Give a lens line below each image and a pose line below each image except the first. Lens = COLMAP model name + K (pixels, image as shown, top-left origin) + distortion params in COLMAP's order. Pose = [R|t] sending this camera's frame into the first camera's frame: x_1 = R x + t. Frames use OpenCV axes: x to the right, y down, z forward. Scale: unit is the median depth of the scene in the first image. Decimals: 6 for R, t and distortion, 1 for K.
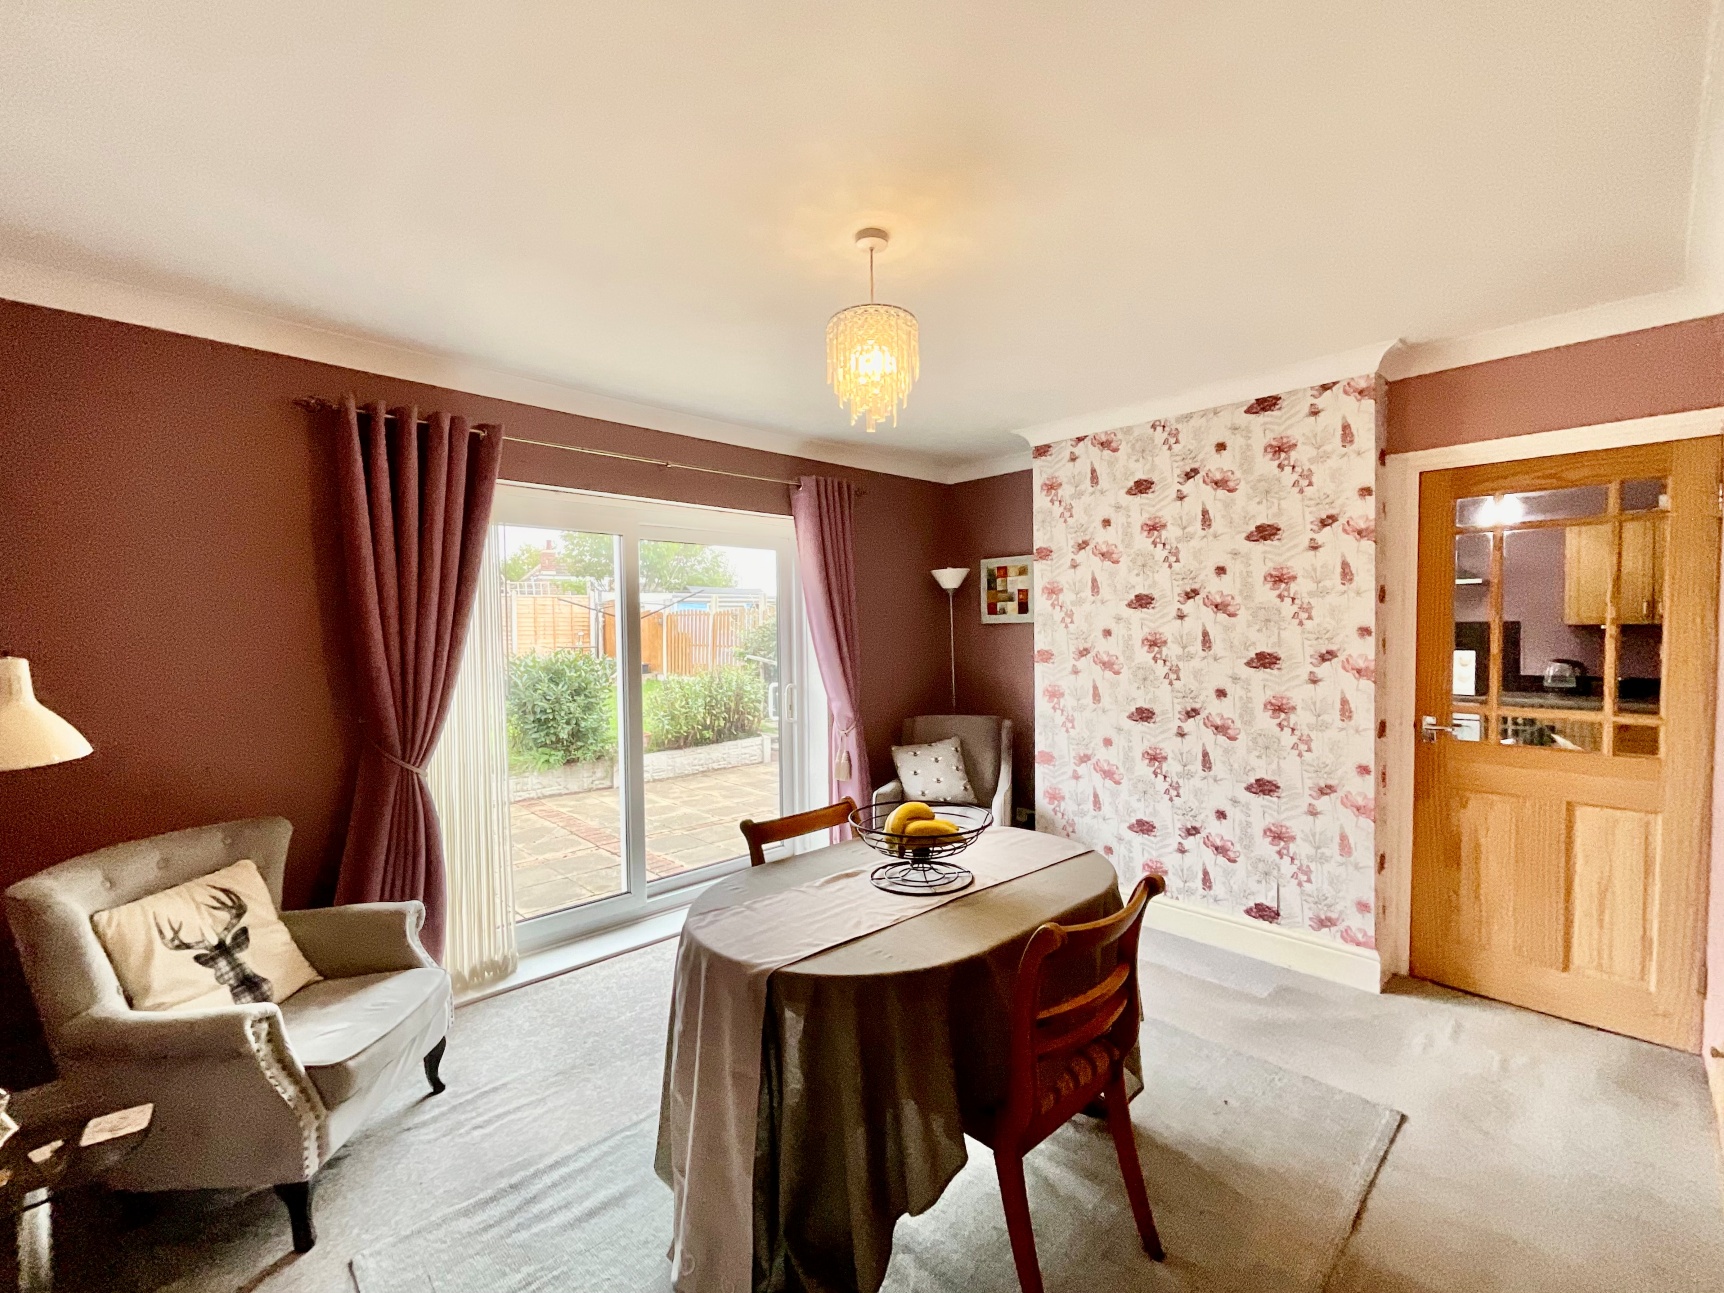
lens RADIAL K [[759.7, 0, 829.8], [0, 759.7, 647.1], [0, 0, 1]] dist [0.000781, 0.000019]
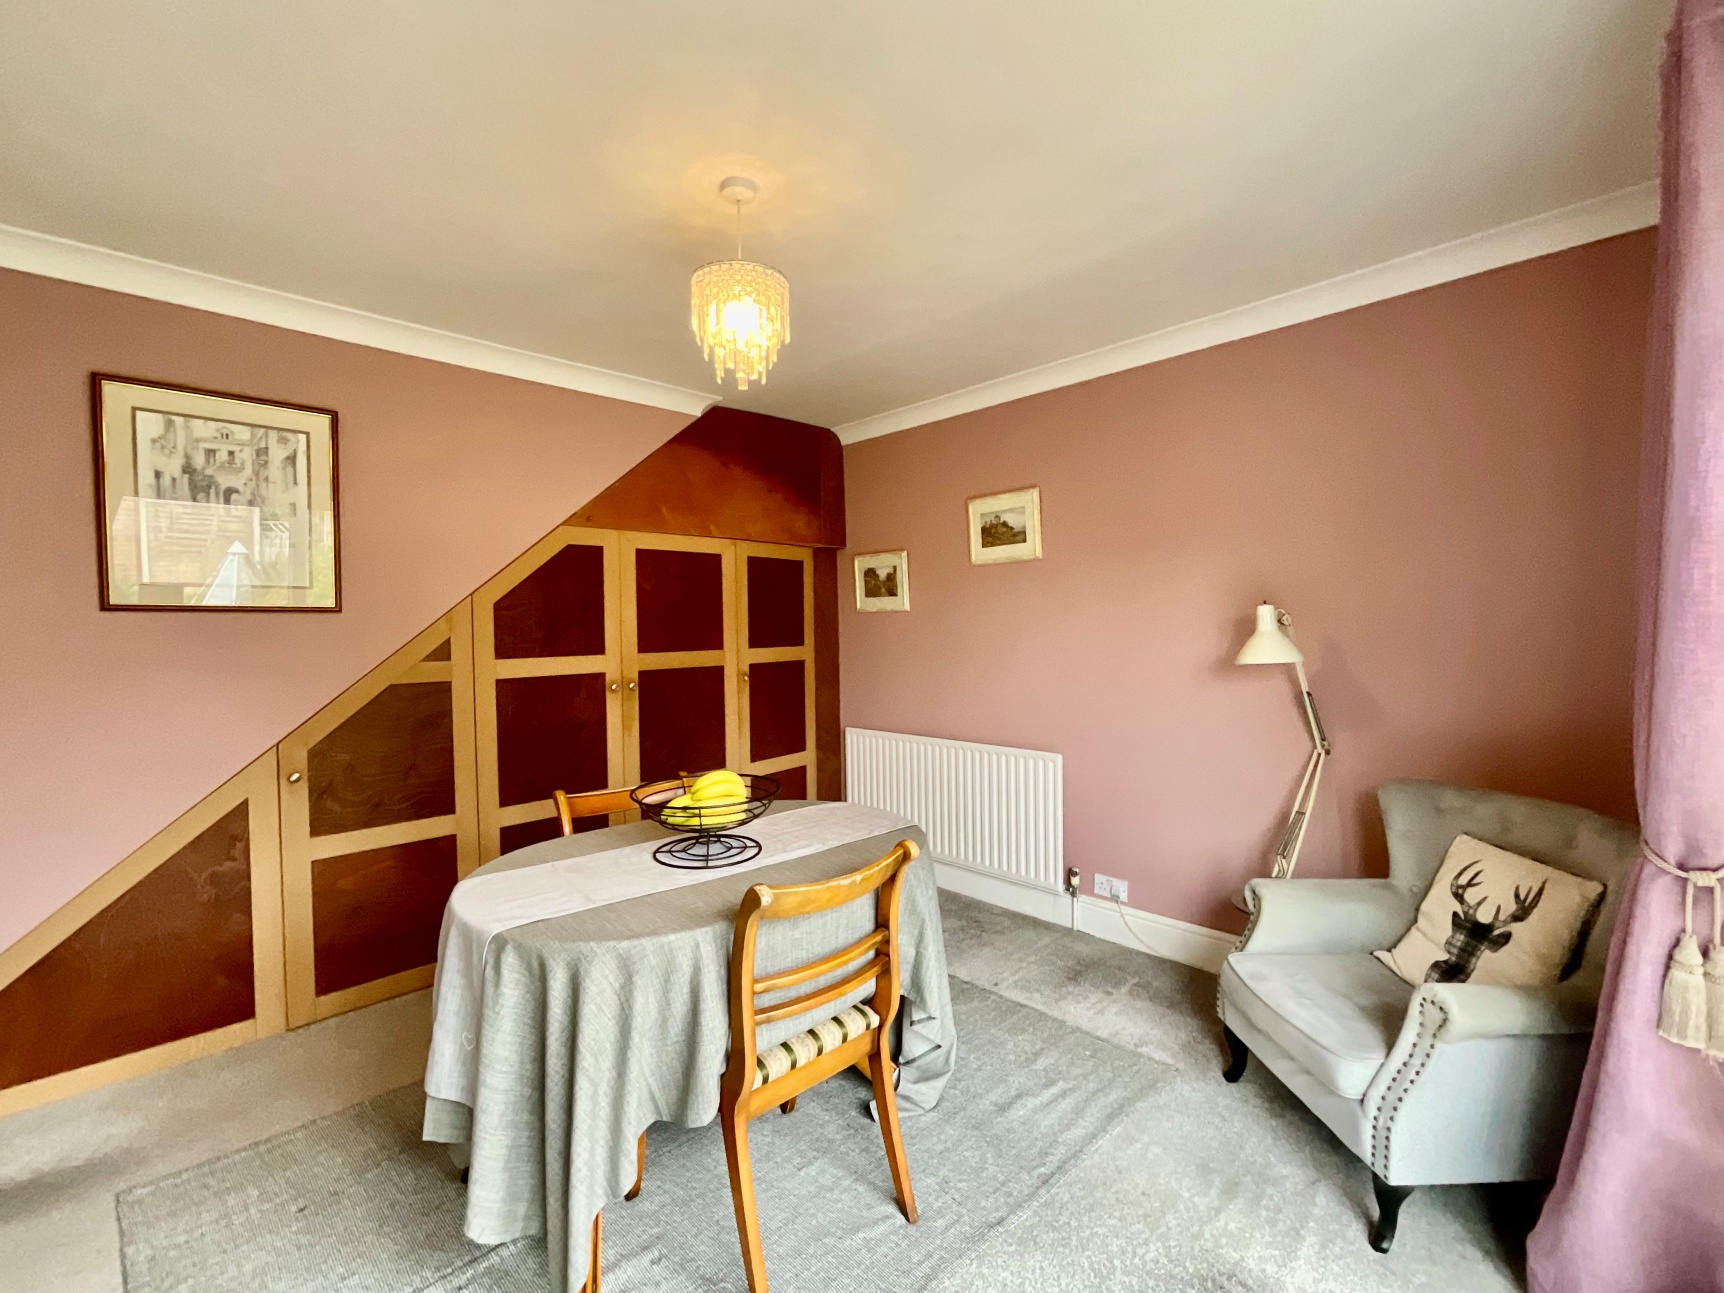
lens RADIAL K [[747.6, 0, 862.0], [0, 747.6, 646.5], [0, 0, 1]] dist [0.002172, 0.000188]
pose [[-0.999218, 0.025403, -0.030288, -0.055738], [0.023676, 0.998145, 0.056086, -0.002000], [0.031656, 0.055325, -0.997966, 1.803569]]
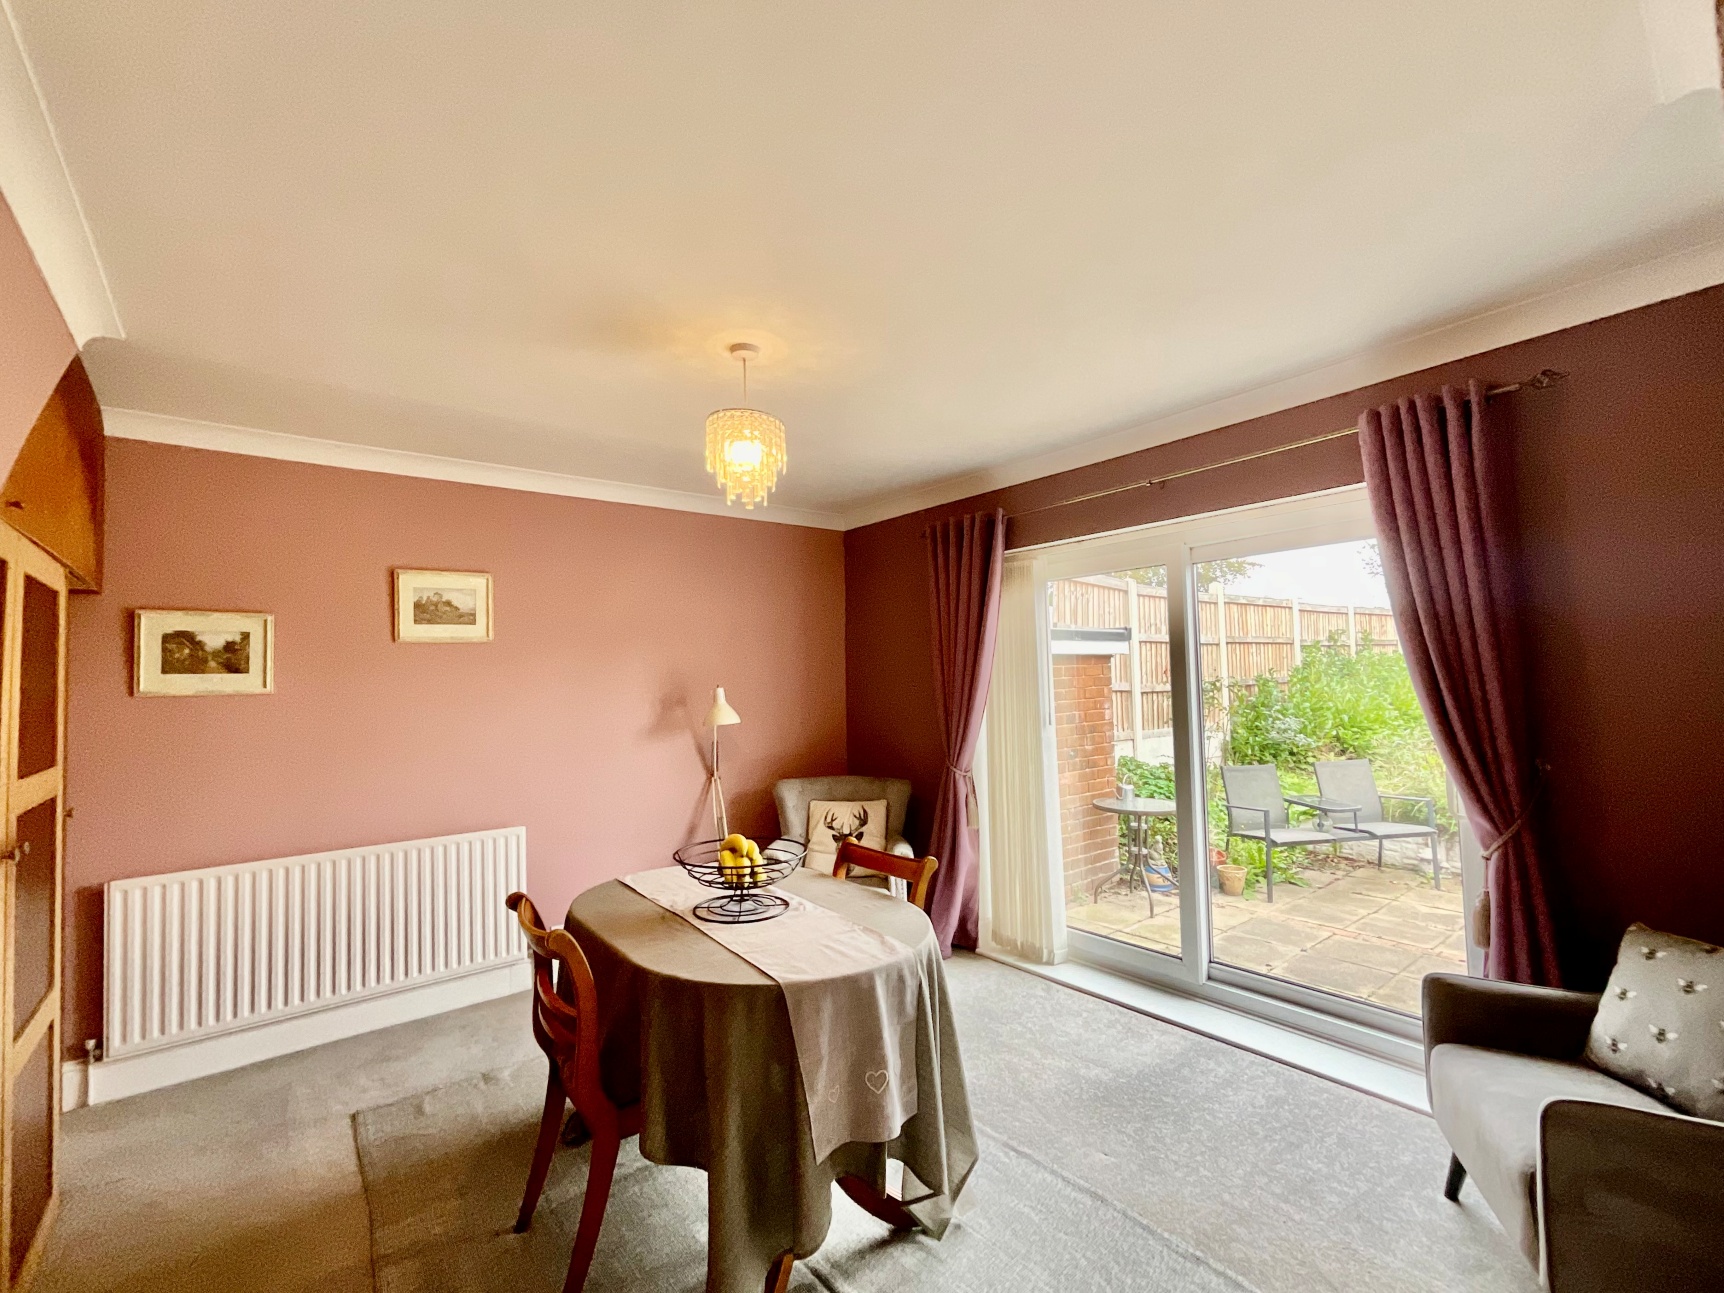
lens RADIAL K [[747.6, 0, 862.0], [0, 747.6, 646.5], [0, 0, 1]] dist [0.002172, 0.000188]
pose [[-0.074643, -0.031446, -0.996714, 1.095224], [-0.002307, 0.999505, -0.031361, -0.030062], [0.997208, -0.000042, -0.074678, 1.160092]]
